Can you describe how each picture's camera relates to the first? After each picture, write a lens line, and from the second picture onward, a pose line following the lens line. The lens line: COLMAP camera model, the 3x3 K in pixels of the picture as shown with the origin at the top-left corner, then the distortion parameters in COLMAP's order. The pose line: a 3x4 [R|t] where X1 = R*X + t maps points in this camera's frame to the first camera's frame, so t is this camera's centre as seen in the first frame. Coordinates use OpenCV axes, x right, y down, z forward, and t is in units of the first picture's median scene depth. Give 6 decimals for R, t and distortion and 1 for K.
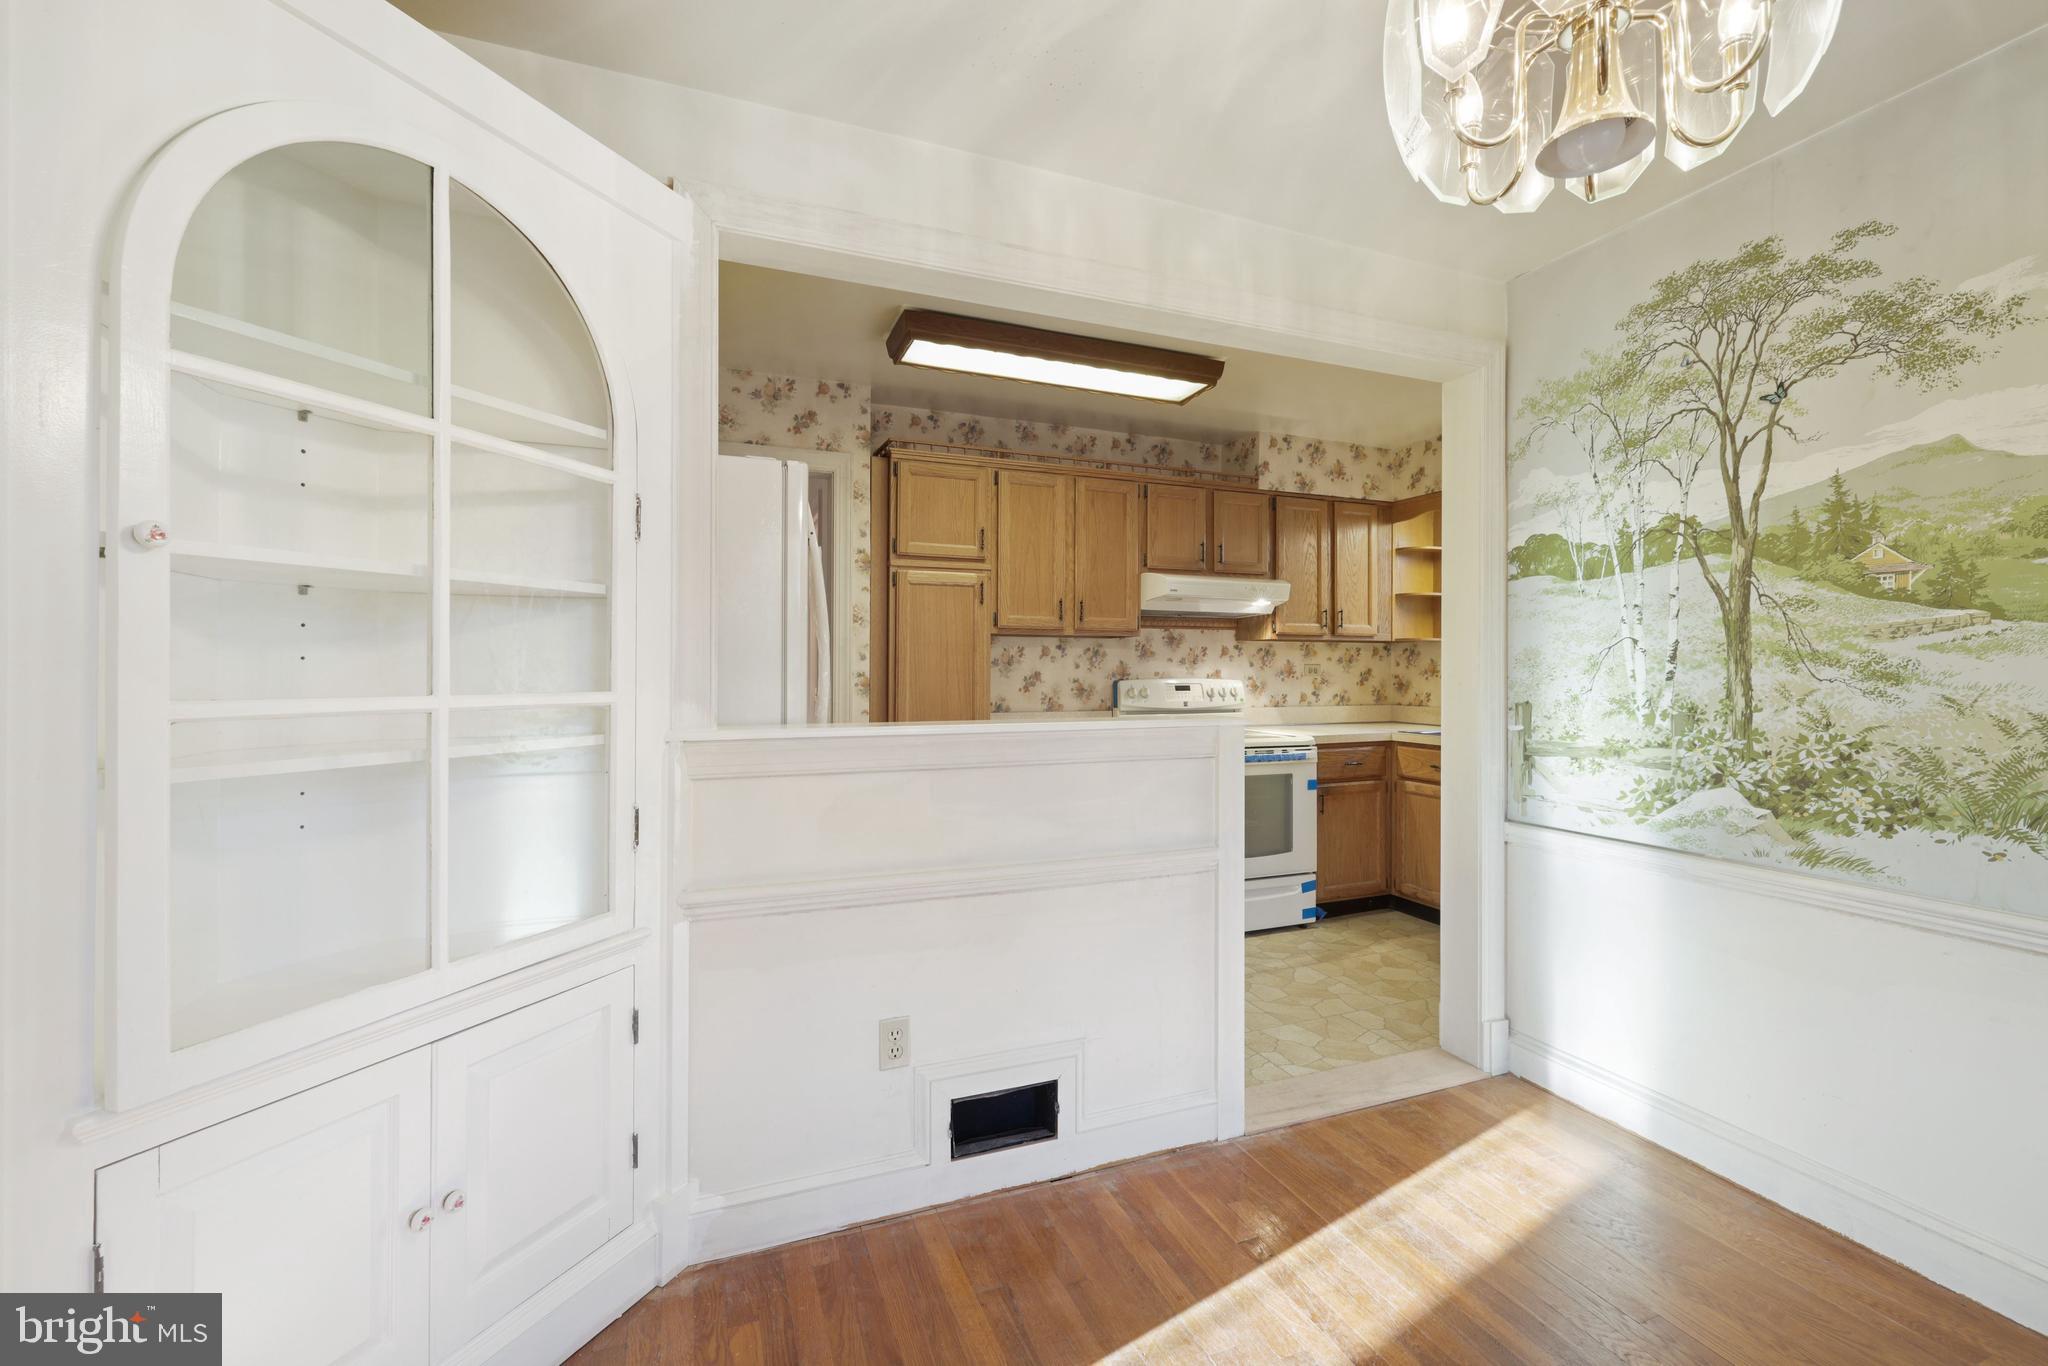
lens RADIAL K [[866.3, 0, 1020.7], [0, 866.3, 674.7], [0, 0, 1]] dist [0.000731, 0.000190]
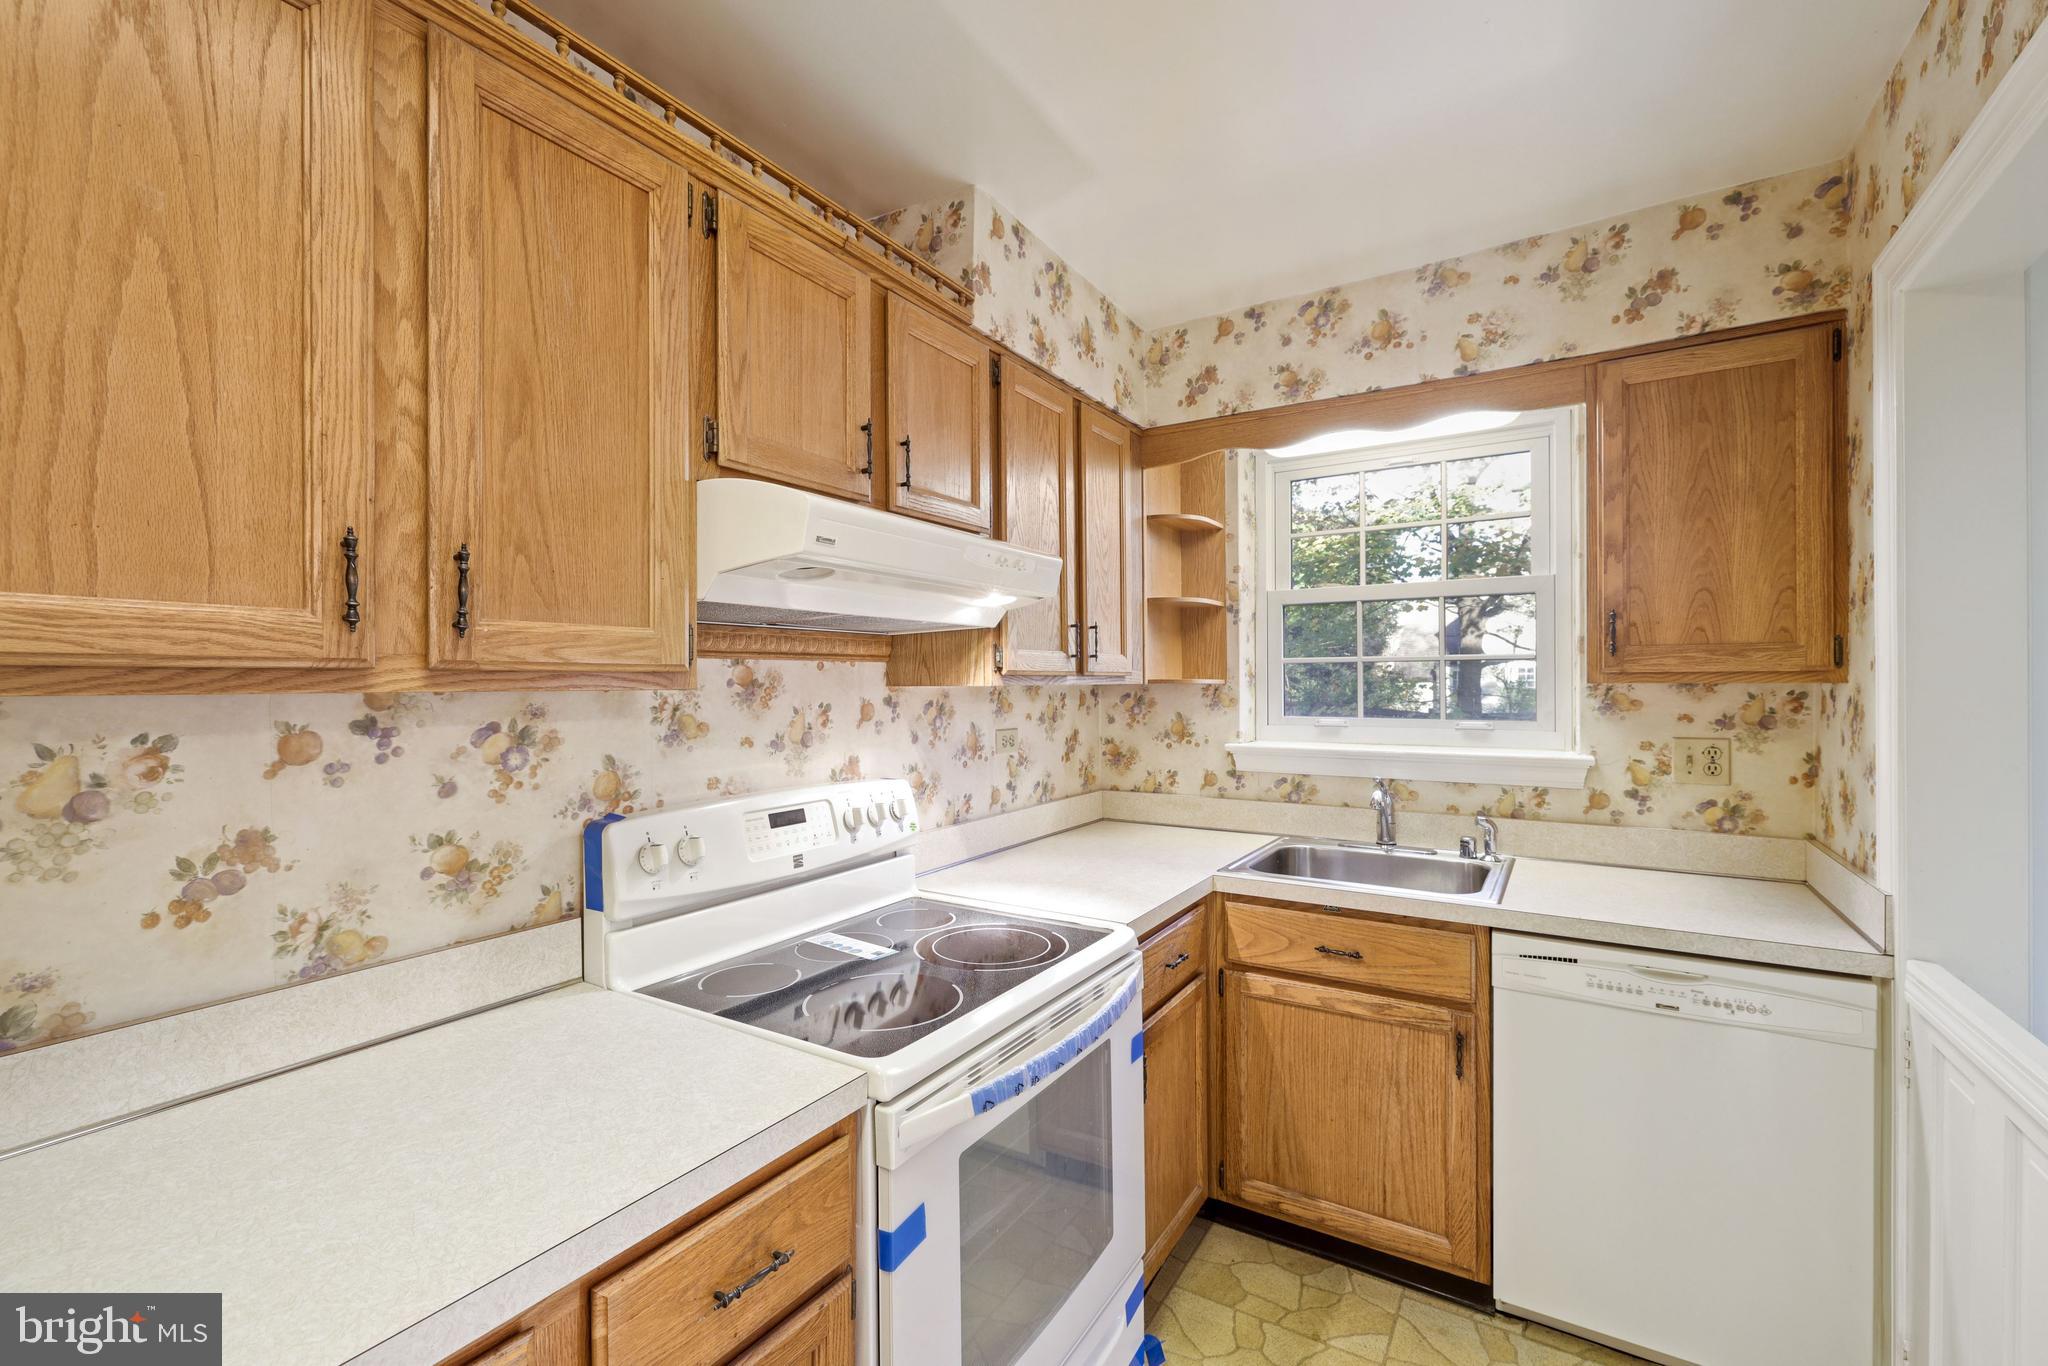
lens RADIAL K [[873.1, 0, 1037.2], [0, 873.1, 678.4], [0, 0, 1]] dist [0.004225, 0.000195]
pose [[0.797434, -0.004812, 0.603388, 0.045945], [0.012363, 0.999889, -0.008365, -0.041331], [-0.603280, 0.014130, 0.797404, 0.643034]]
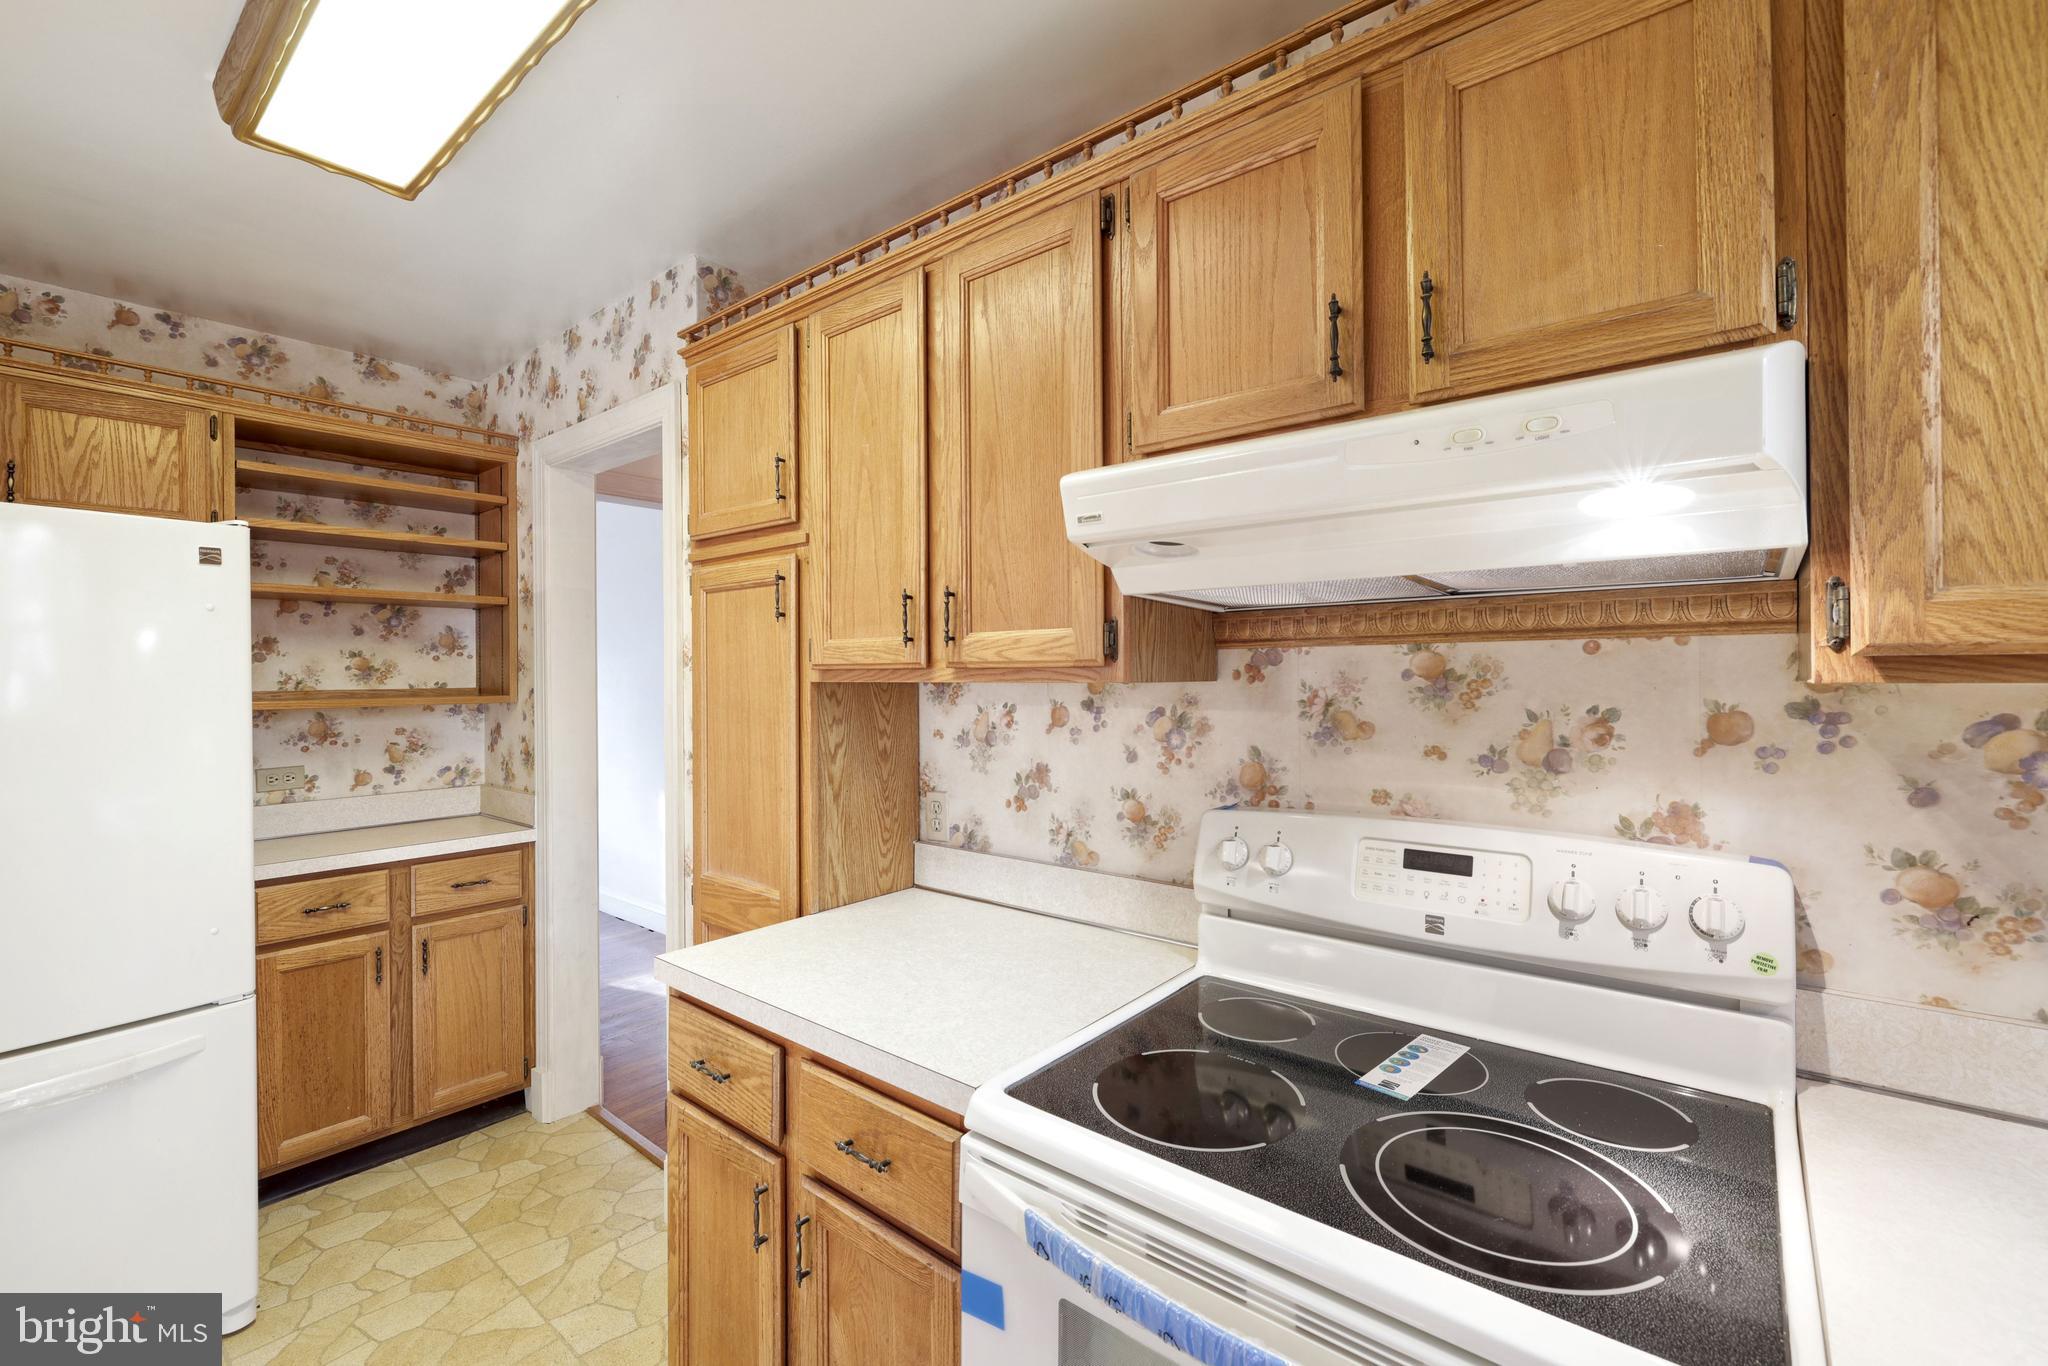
lens RADIAL K [[866.3, 0, 1020.7], [0, 866.3, 674.7], [0, 0, 1]] dist [0.000731, 0.000190]
pose [[0.490571, -0.003234, -0.871395, 0.365874], [0.007343, 0.999973, 0.000423, -0.045254], [0.871370, -0.006607, 0.490582, 0.766267]]
